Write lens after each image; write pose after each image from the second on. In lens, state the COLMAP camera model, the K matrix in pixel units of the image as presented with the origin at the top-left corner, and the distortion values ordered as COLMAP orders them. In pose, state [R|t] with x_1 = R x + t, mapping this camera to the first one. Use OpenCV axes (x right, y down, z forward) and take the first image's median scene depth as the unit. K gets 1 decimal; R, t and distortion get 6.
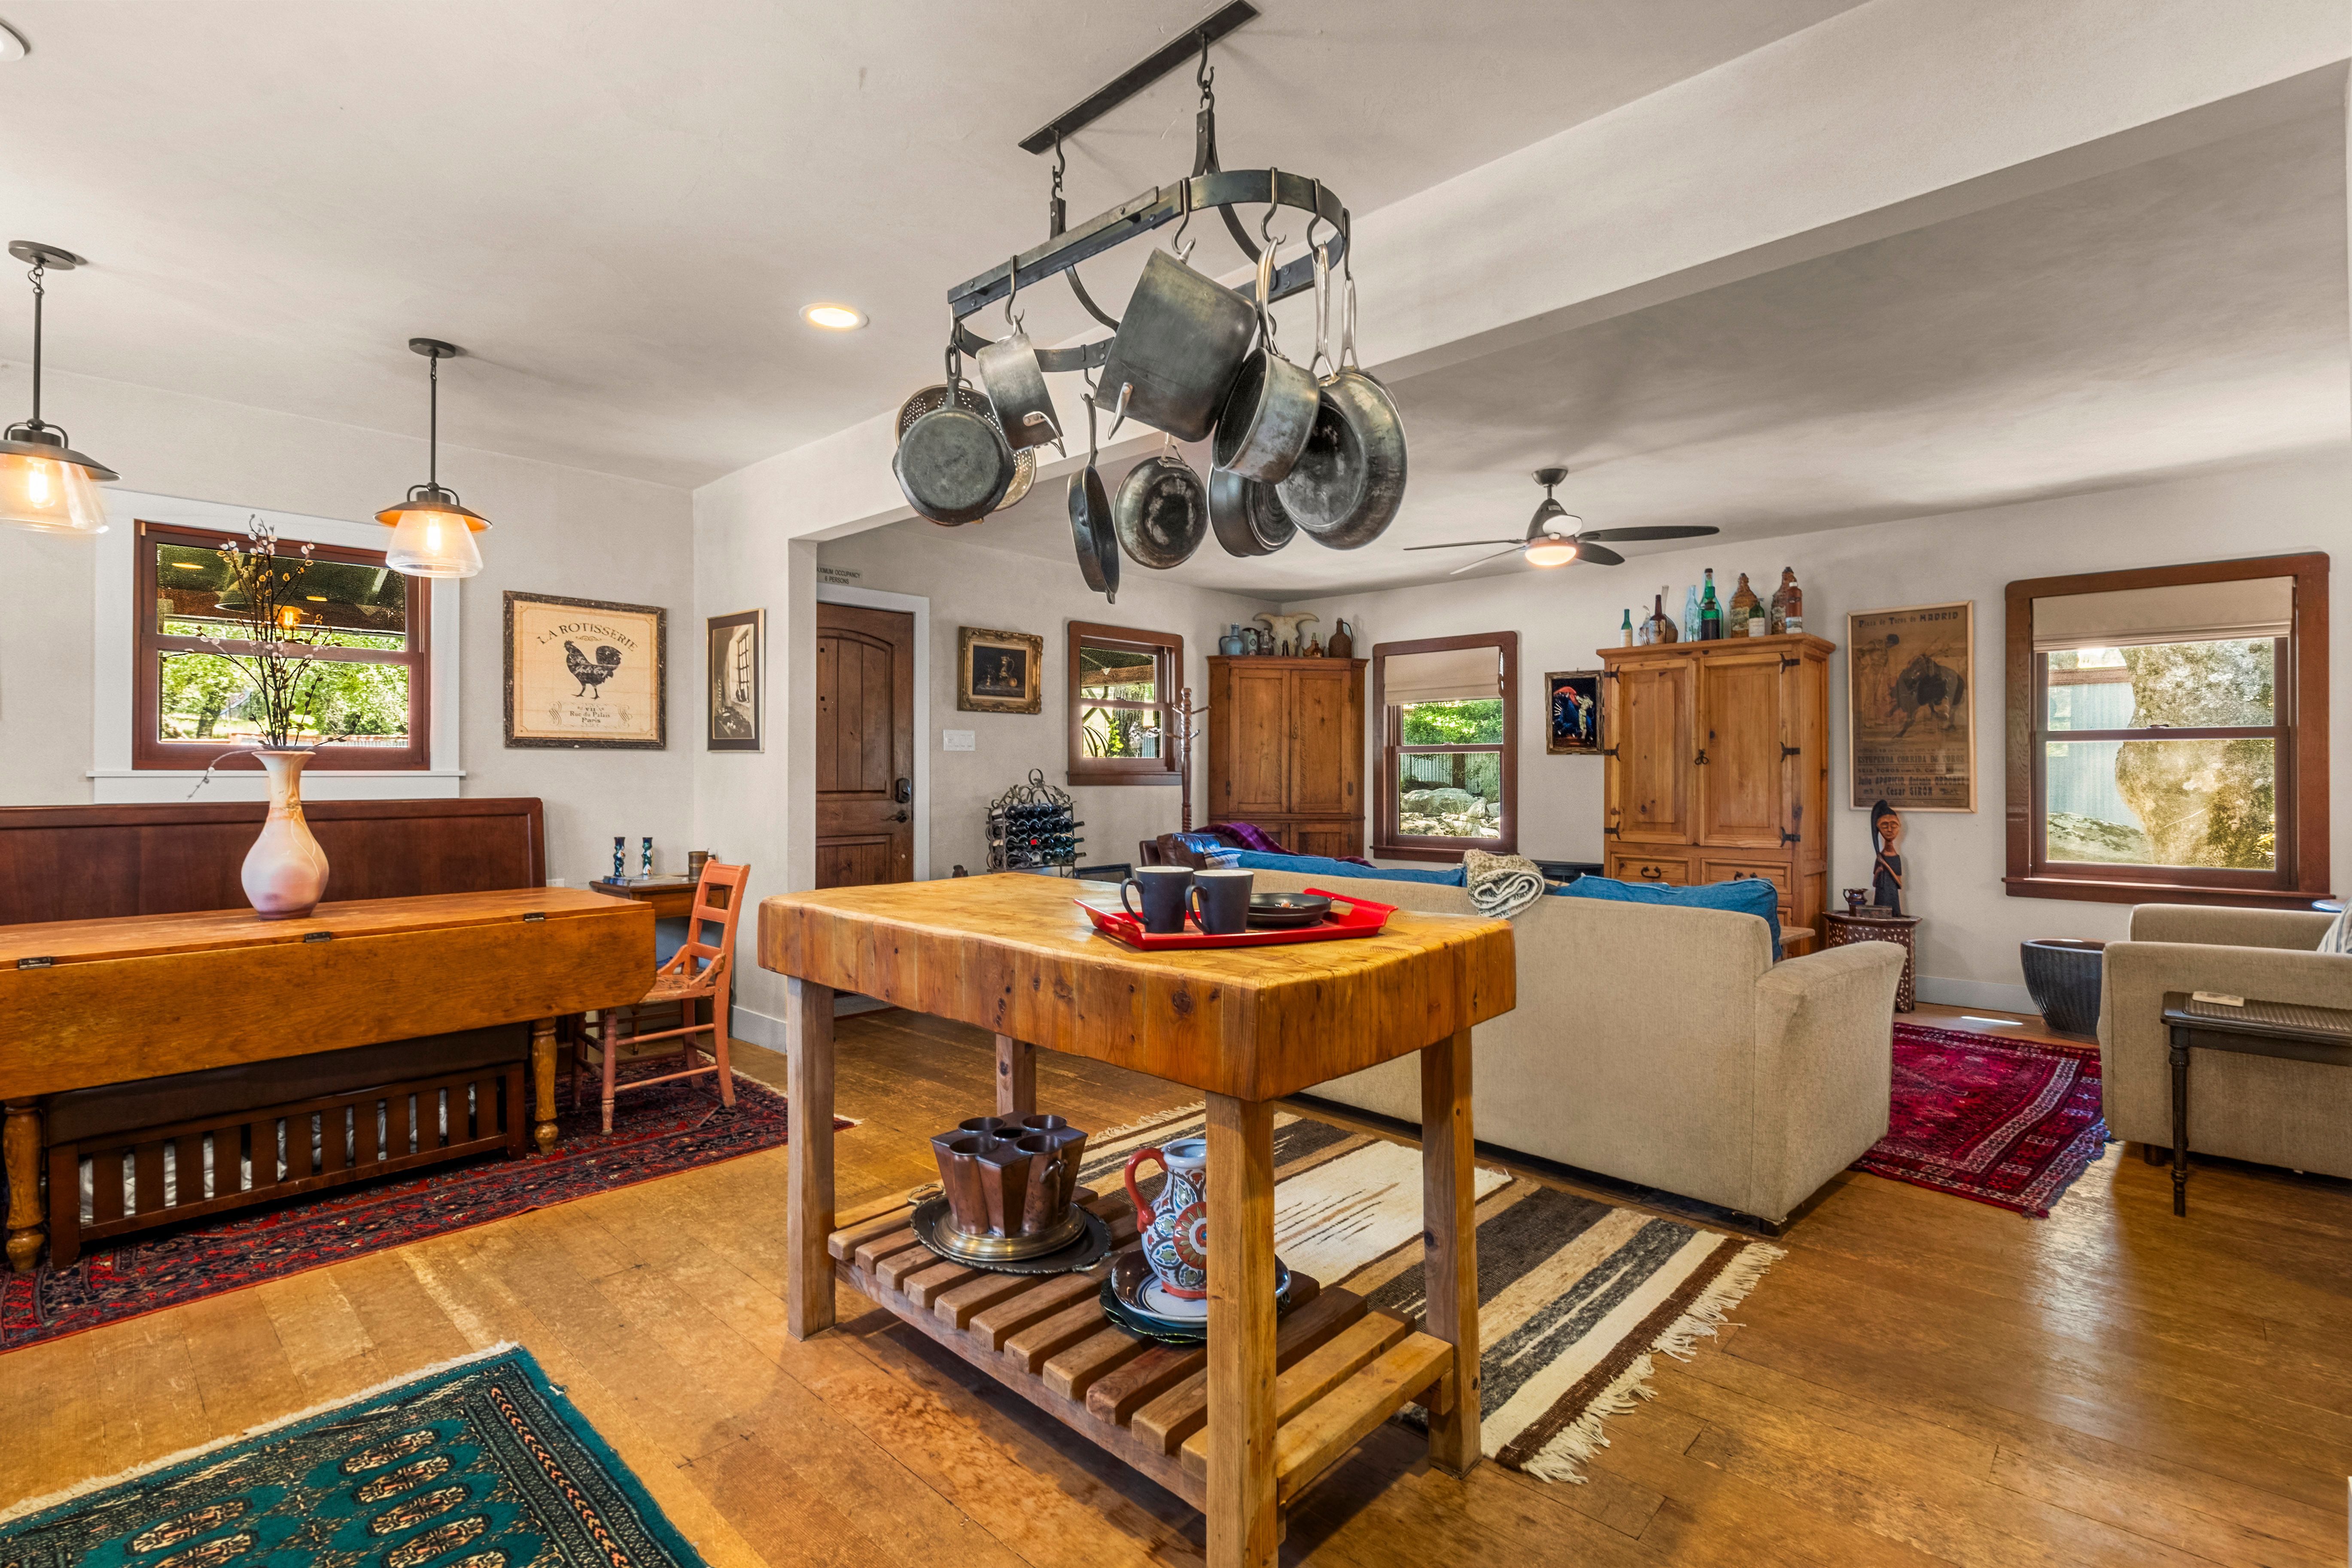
lens RADIAL K [[1084.1, 0, 1180.7], [0, 1084.1, 770.3], [0, 0, 1]] dist [-0.001284, 0.000365]
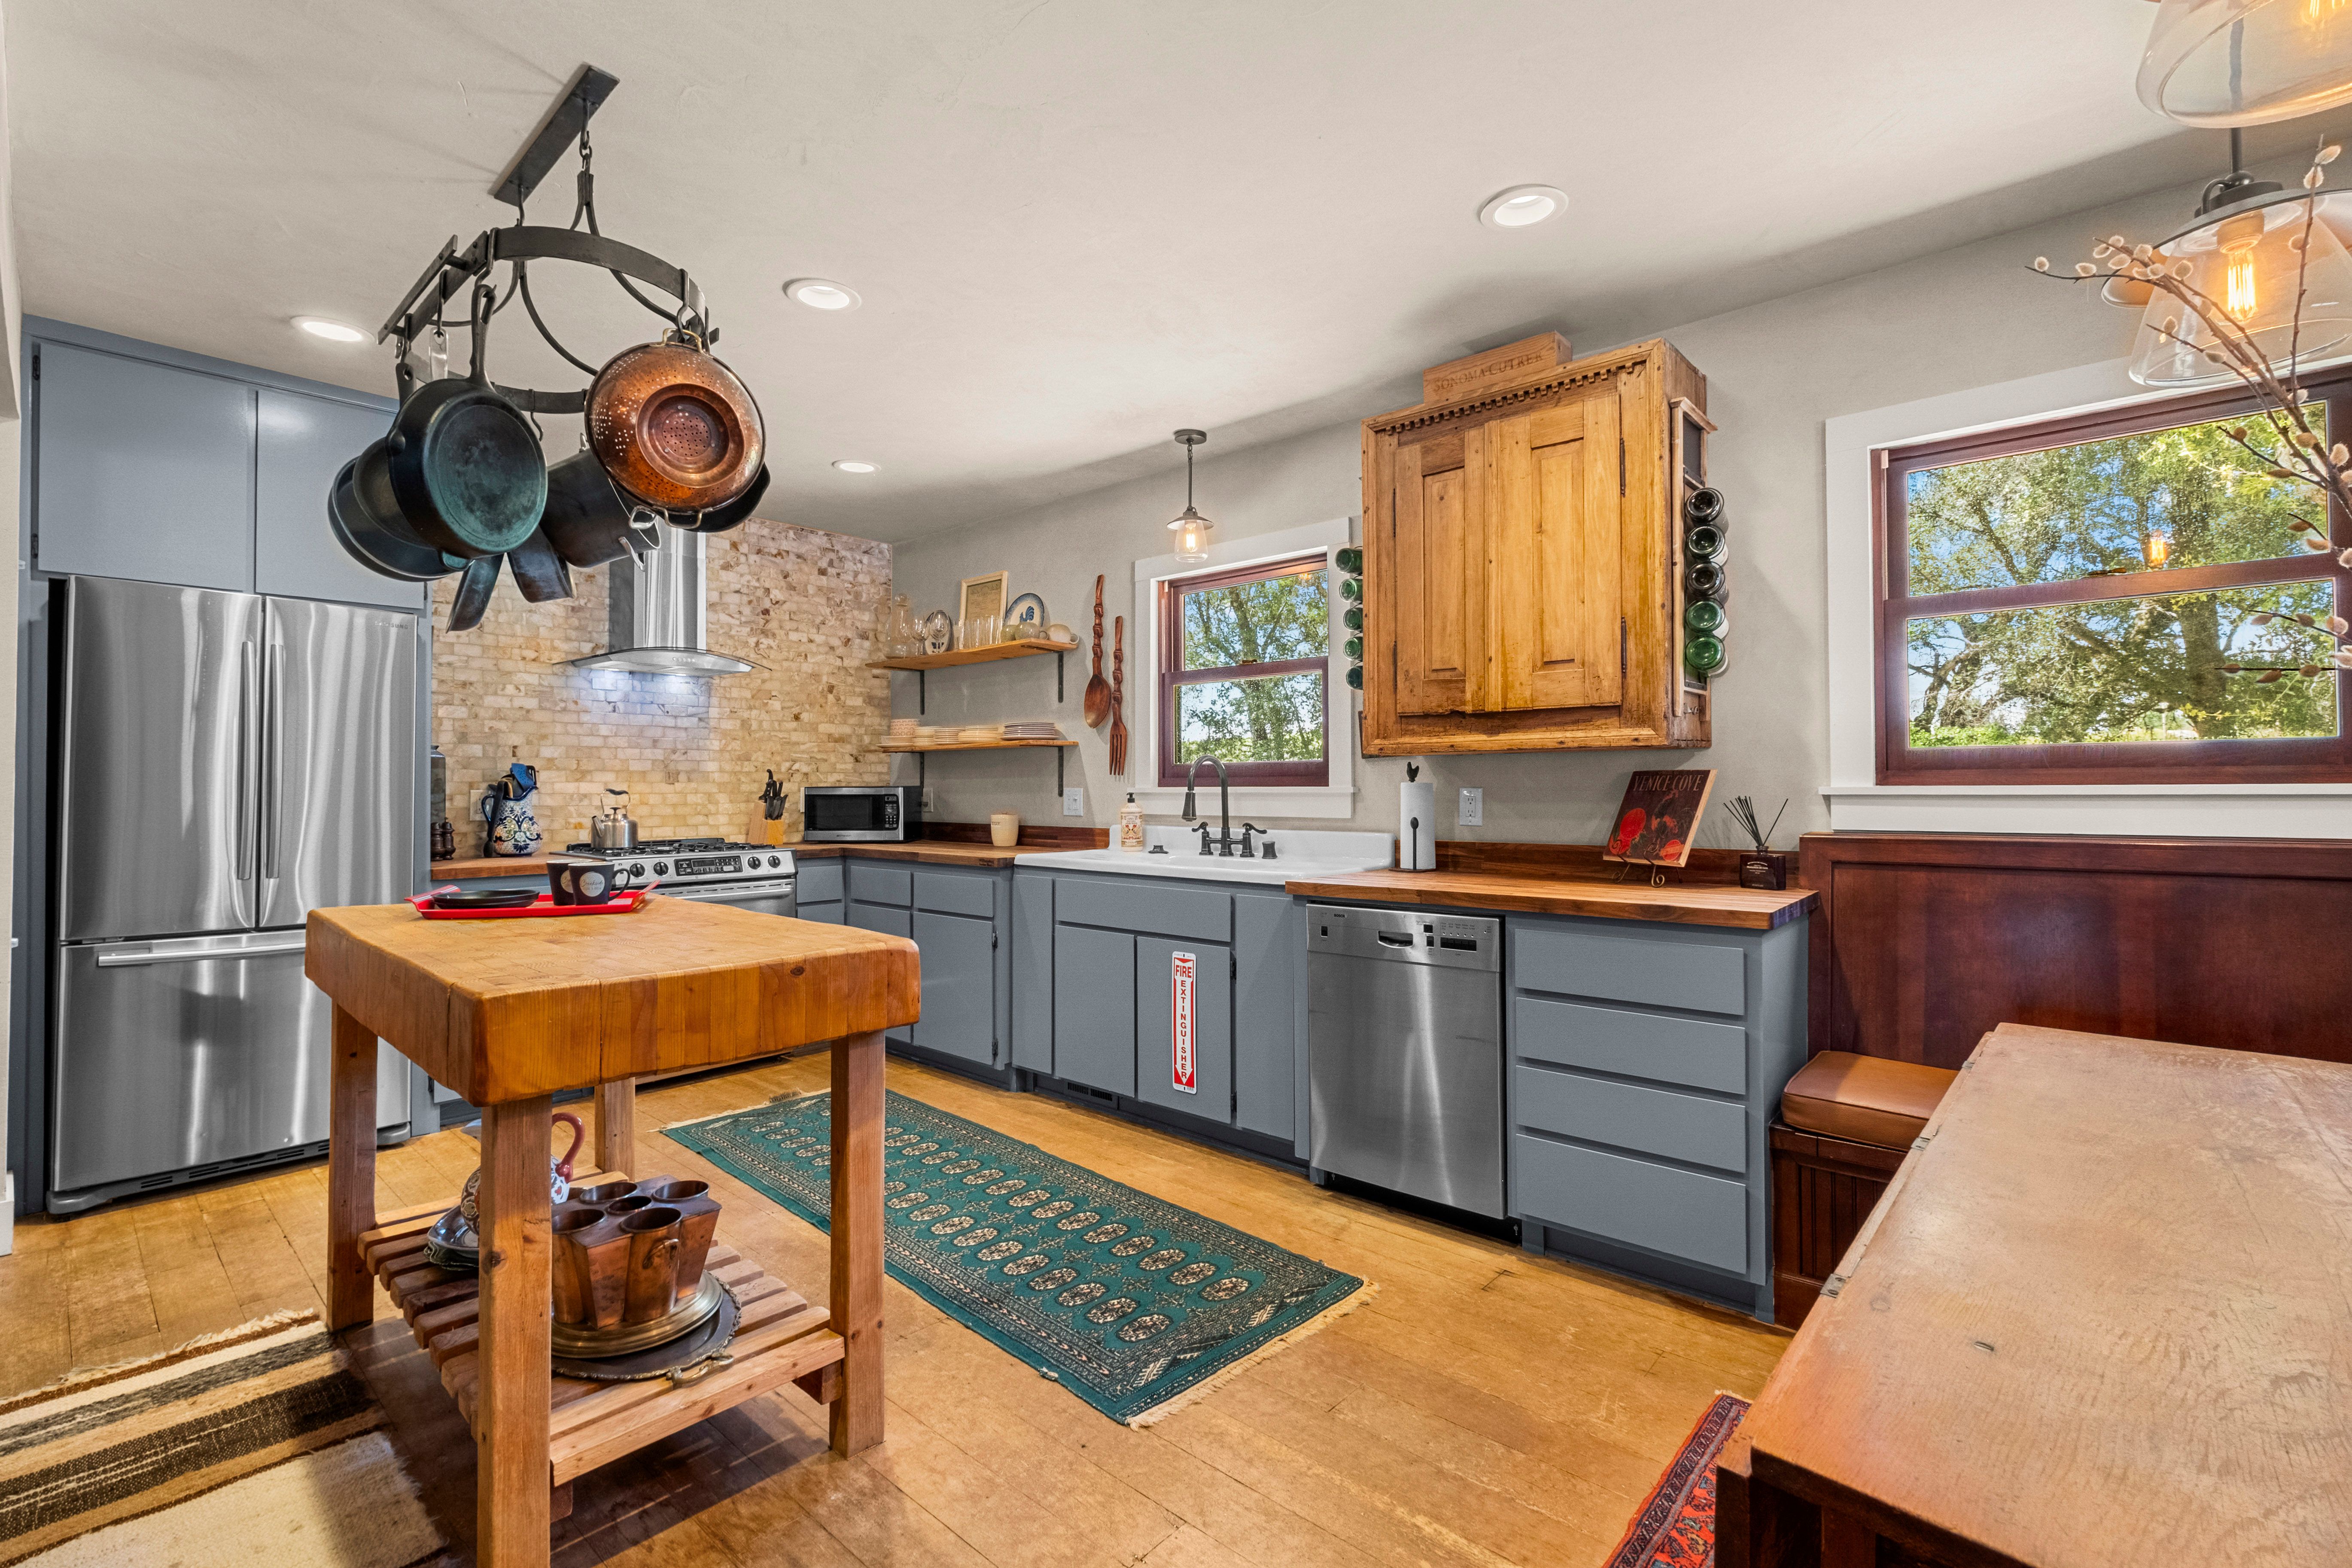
lens RADIAL K [[1021.3, 0, 1181.8], [0, 1021.3, 775.0], [0, 0, 1]] dist [-0.000432, 0.000053]
pose [[-0.999536, 0.004925, -0.030053, -0.293795], [0.005351, 0.999886, -0.014136, -0.000967], [0.029980, -0.014290, -0.999448, 0.930620]]
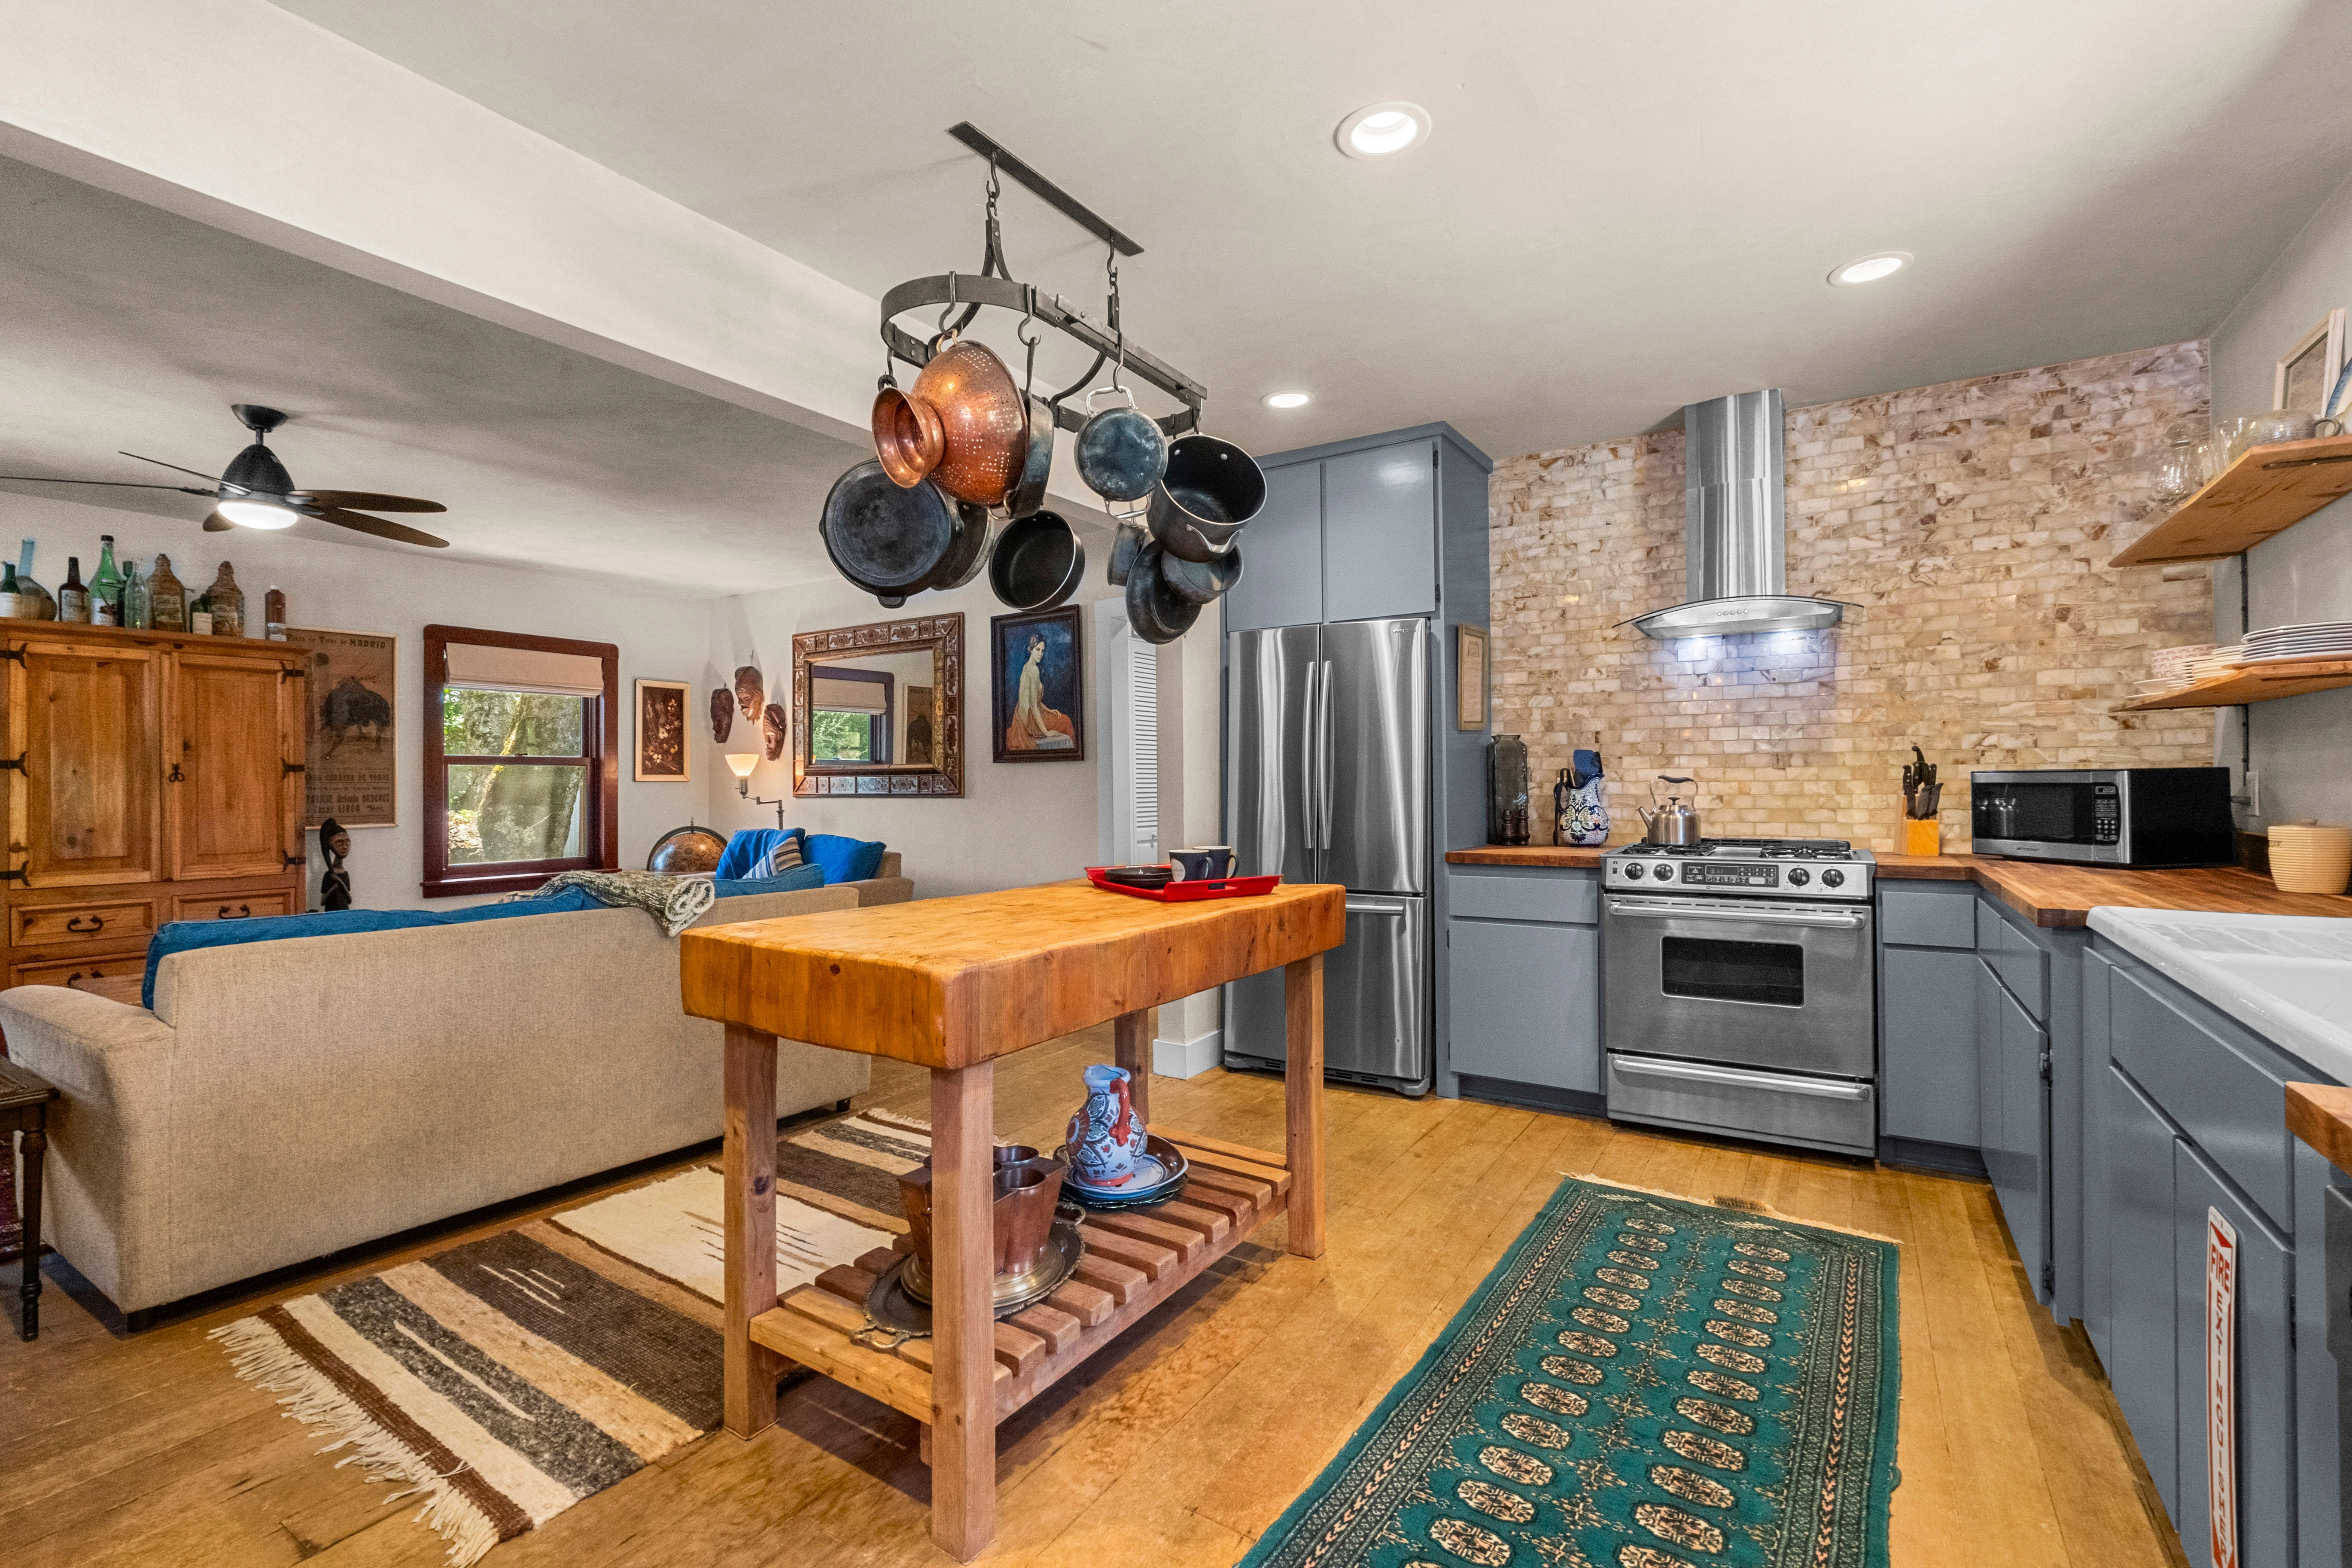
lens RADIAL K [[1035.4, 0, 1173.9], [0, 1035.4, 775.1], [0, 0, 1]] dist [-0.006280, -0.000147]
pose [[-0.180683, 0.010671, 0.983484, -0.540578], [0.005091, 0.999938, -0.009914, 0.001240], [-0.983528, 0.003215, -0.180726, 0.501787]]
